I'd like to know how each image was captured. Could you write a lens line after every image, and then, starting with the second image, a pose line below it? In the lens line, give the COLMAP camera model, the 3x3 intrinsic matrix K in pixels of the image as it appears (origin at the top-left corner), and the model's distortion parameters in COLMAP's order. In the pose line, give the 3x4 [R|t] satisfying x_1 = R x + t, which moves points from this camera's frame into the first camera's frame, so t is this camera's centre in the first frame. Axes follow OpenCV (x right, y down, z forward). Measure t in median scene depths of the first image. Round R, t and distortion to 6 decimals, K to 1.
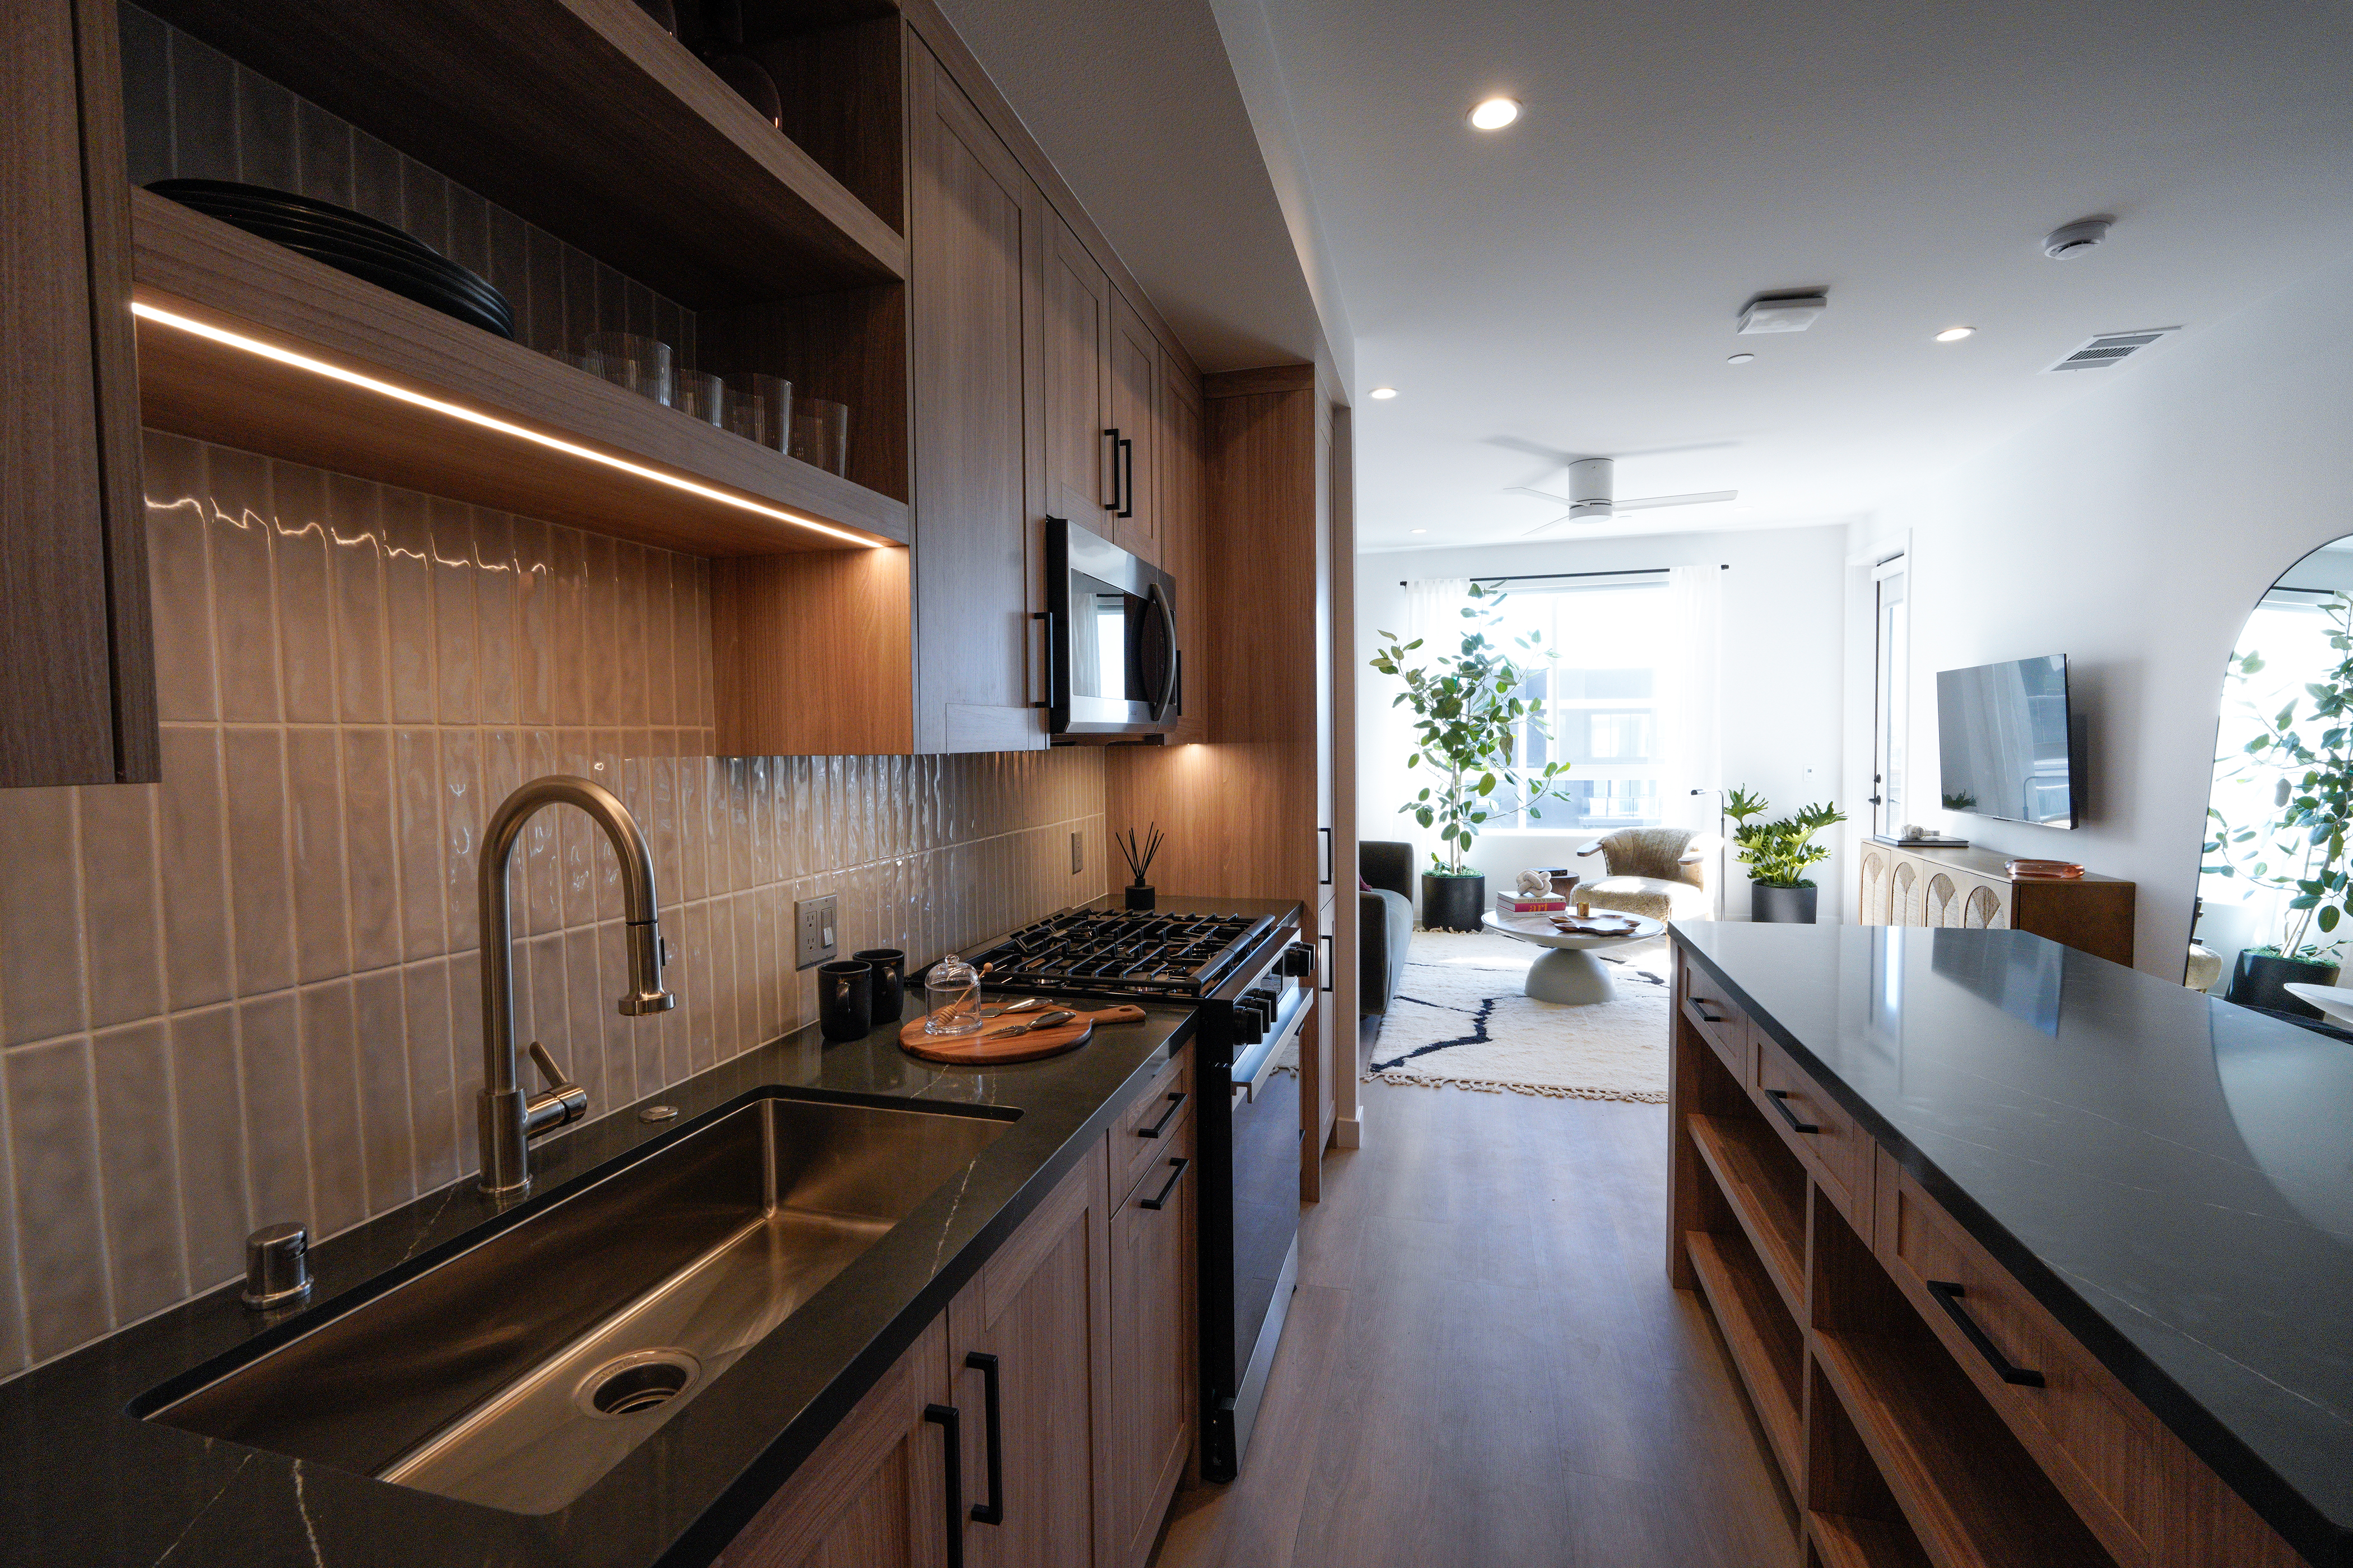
lens RADIAL K [[1022.5, 0, 1184.1], [0, 1022.5, 788.2], [0, 0, 1]] dist [-0.001689, 0.000049]
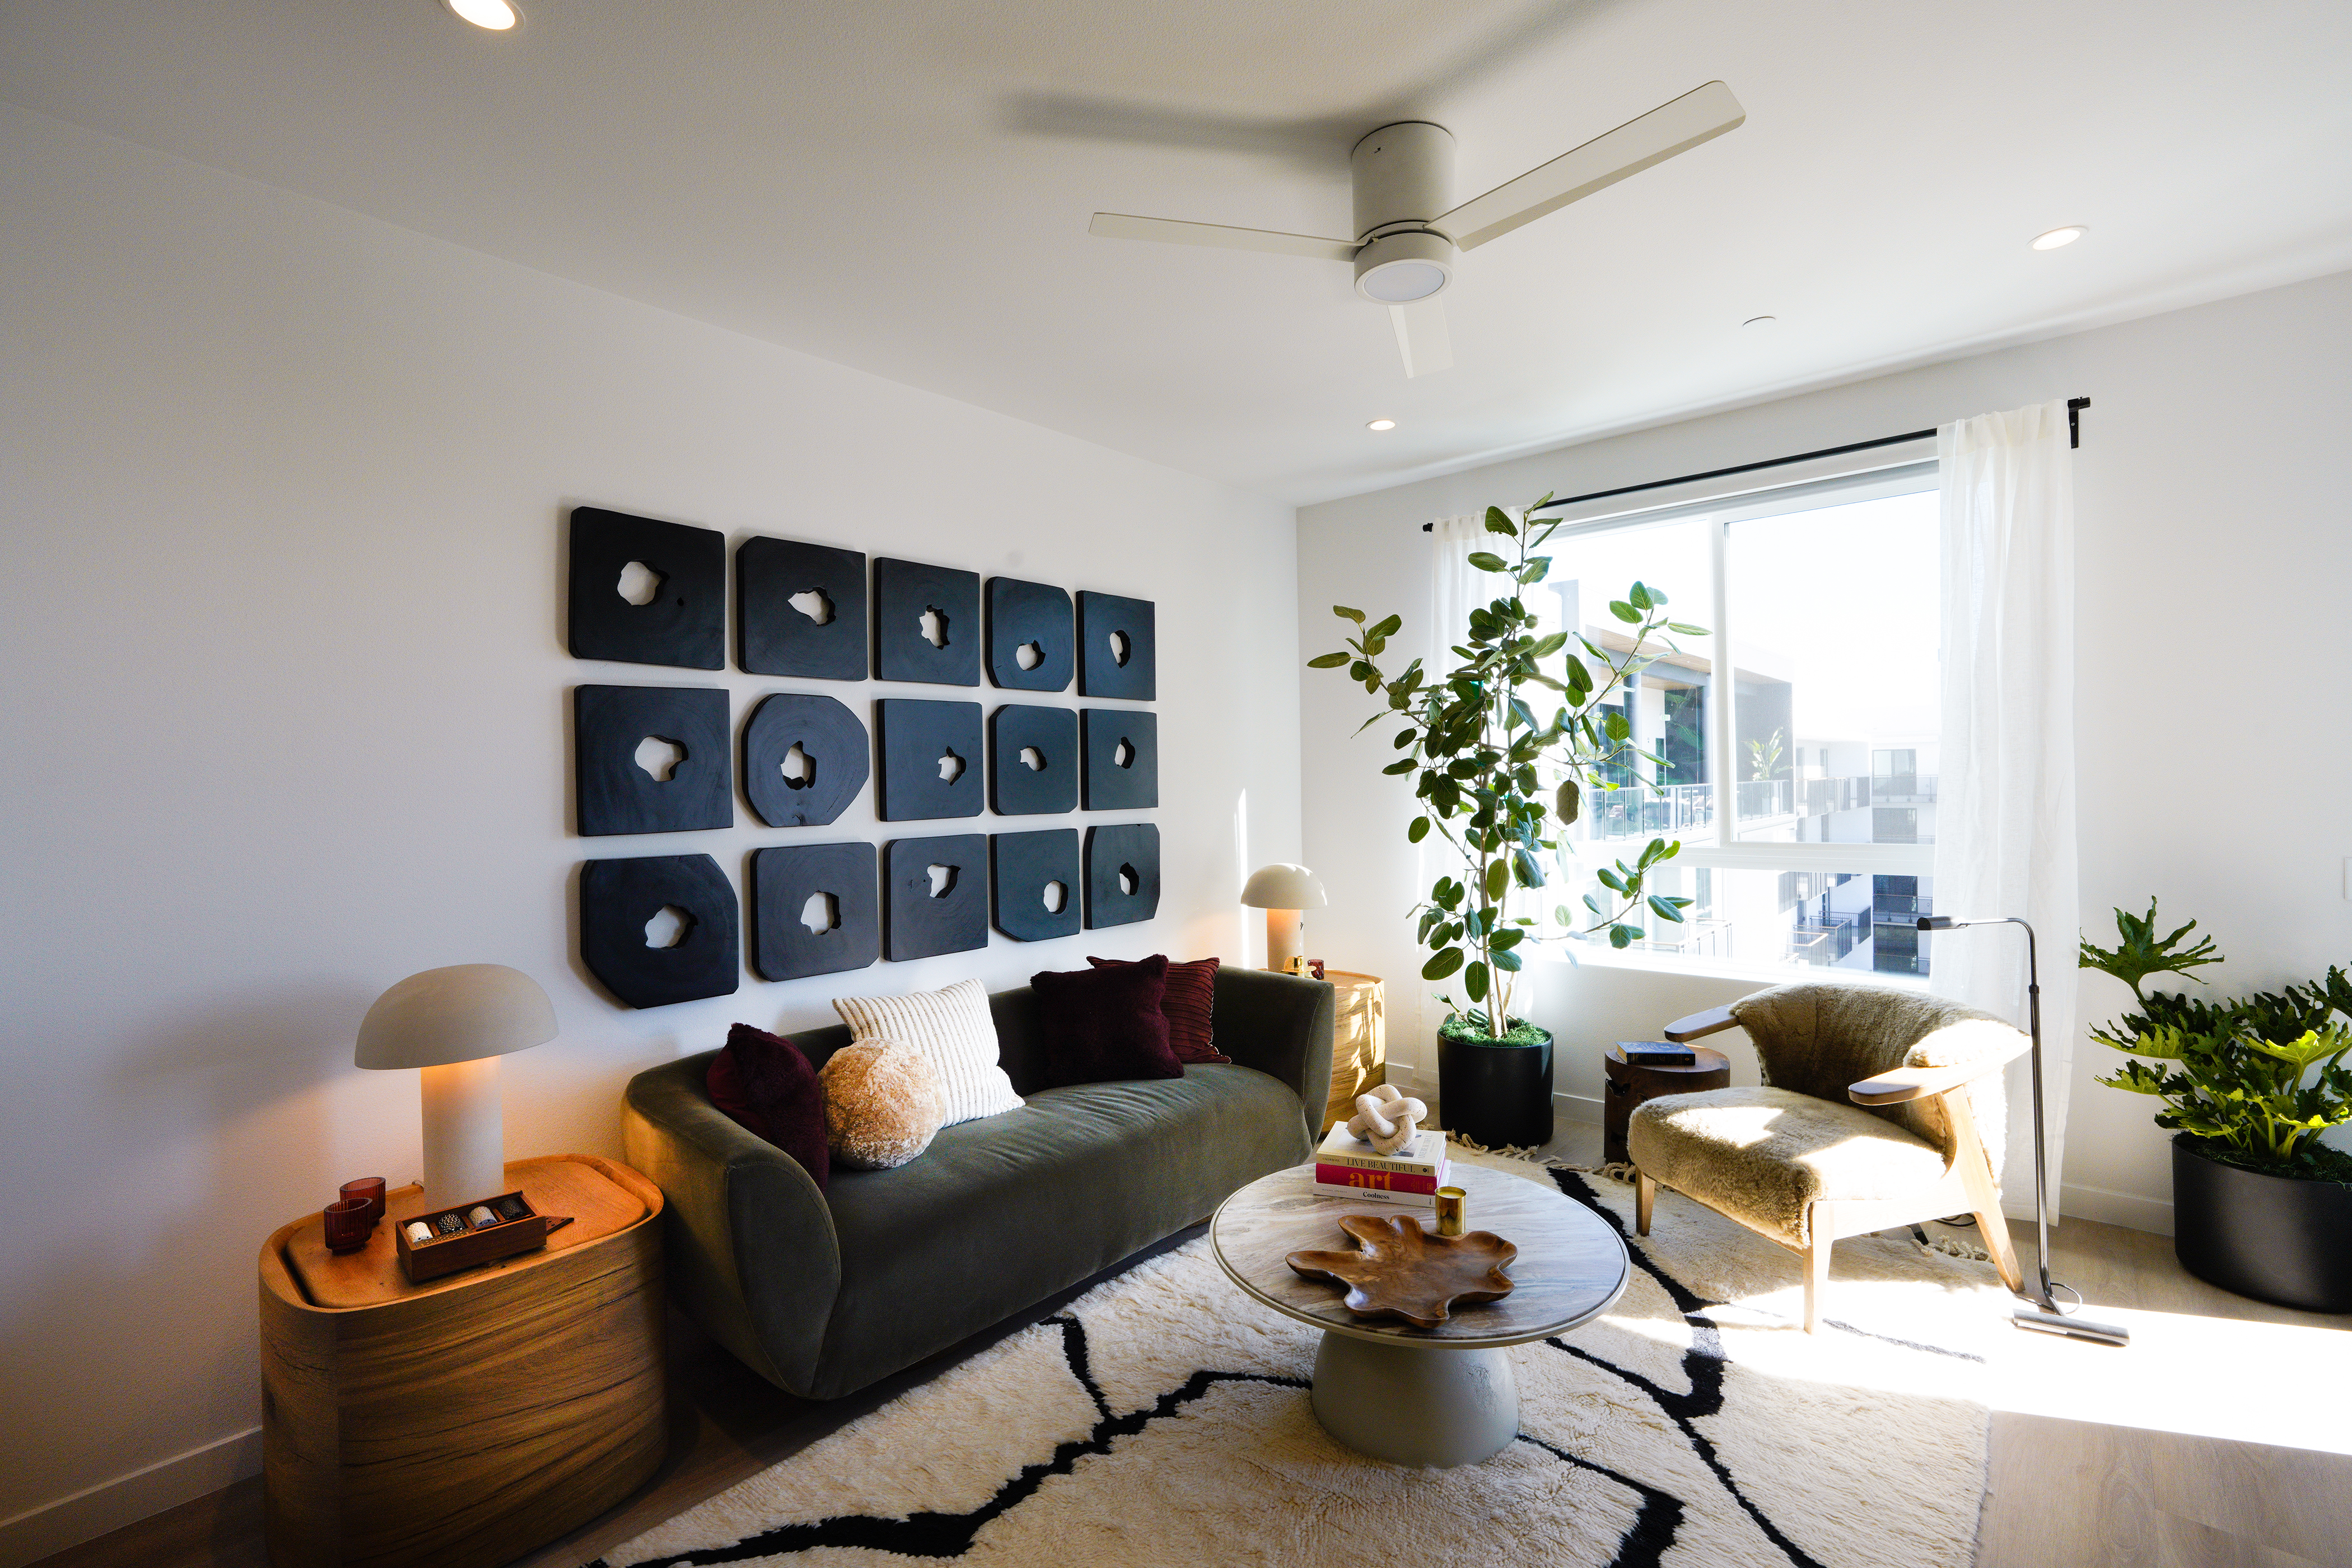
lens RADIAL K [[1022.1, 0, 1171.0], [0, 1022.1, 784.5], [0, 0, 1]] dist [-0.001689, 0.000049]
pose [[0.898199, -0.005148, -0.439559, 0.371738], [-0.017554, 0.998714, -0.047568, -0.023604], [0.439238, 0.050442, 0.896954, 0.446325]]
